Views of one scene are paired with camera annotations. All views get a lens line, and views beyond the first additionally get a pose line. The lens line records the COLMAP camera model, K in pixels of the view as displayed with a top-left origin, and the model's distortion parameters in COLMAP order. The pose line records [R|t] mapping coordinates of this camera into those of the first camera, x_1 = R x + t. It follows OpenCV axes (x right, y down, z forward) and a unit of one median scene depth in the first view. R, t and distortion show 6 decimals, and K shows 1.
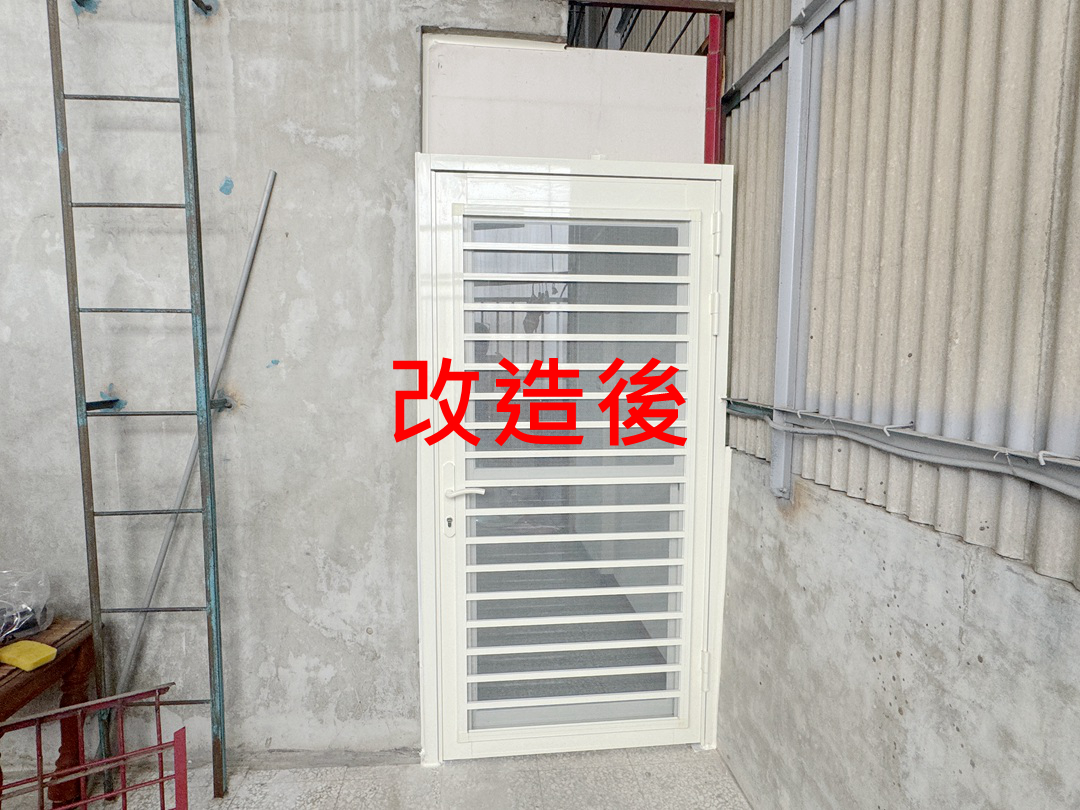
lens RADIAL K [[567.6, 0, 536.7], [0, 567.6, 408.1], [0, 0, 1]] dist [-0.002346, 0.000626]
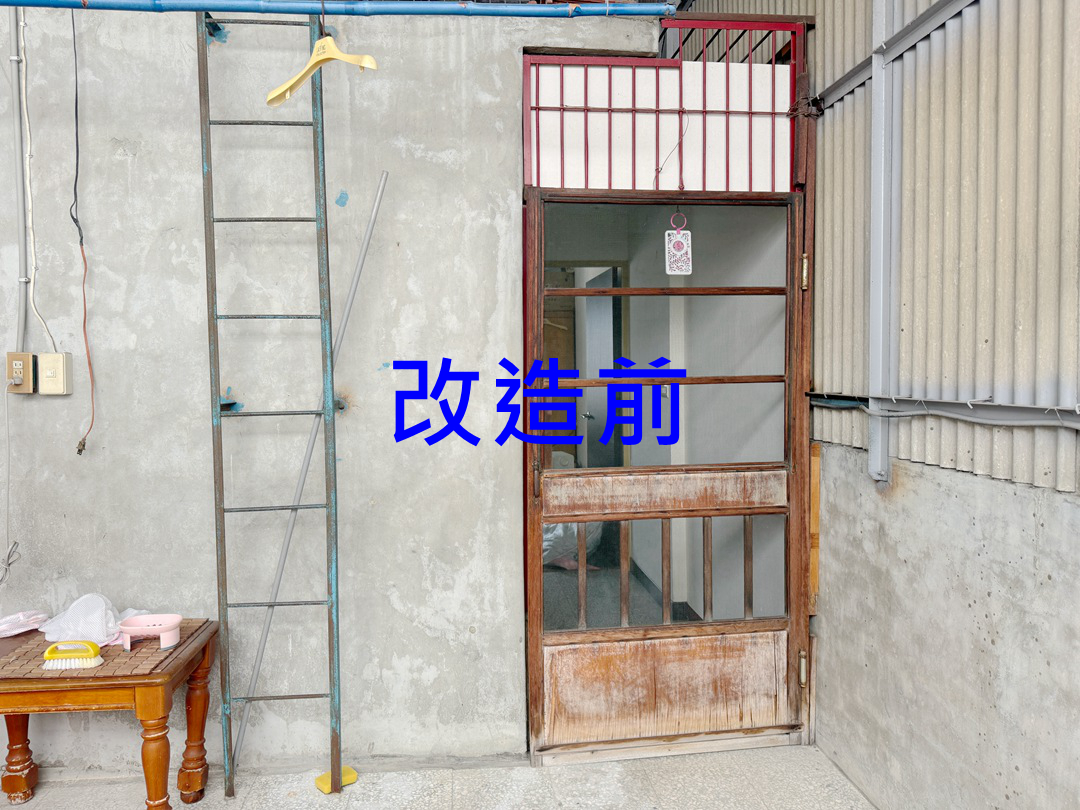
lens RADIAL K [[752.9, 0, 532.6], [0, 752.9, 405.9], [0, 0, 1]] dist [0.038577, -0.041522]
pose [[0.999854, -0.016873, 0.002825, -0.205381], [0.016992, 0.998644, -0.049203, 0.070551], [-0.001991, 0.049244, 0.998785, -0.395697]]
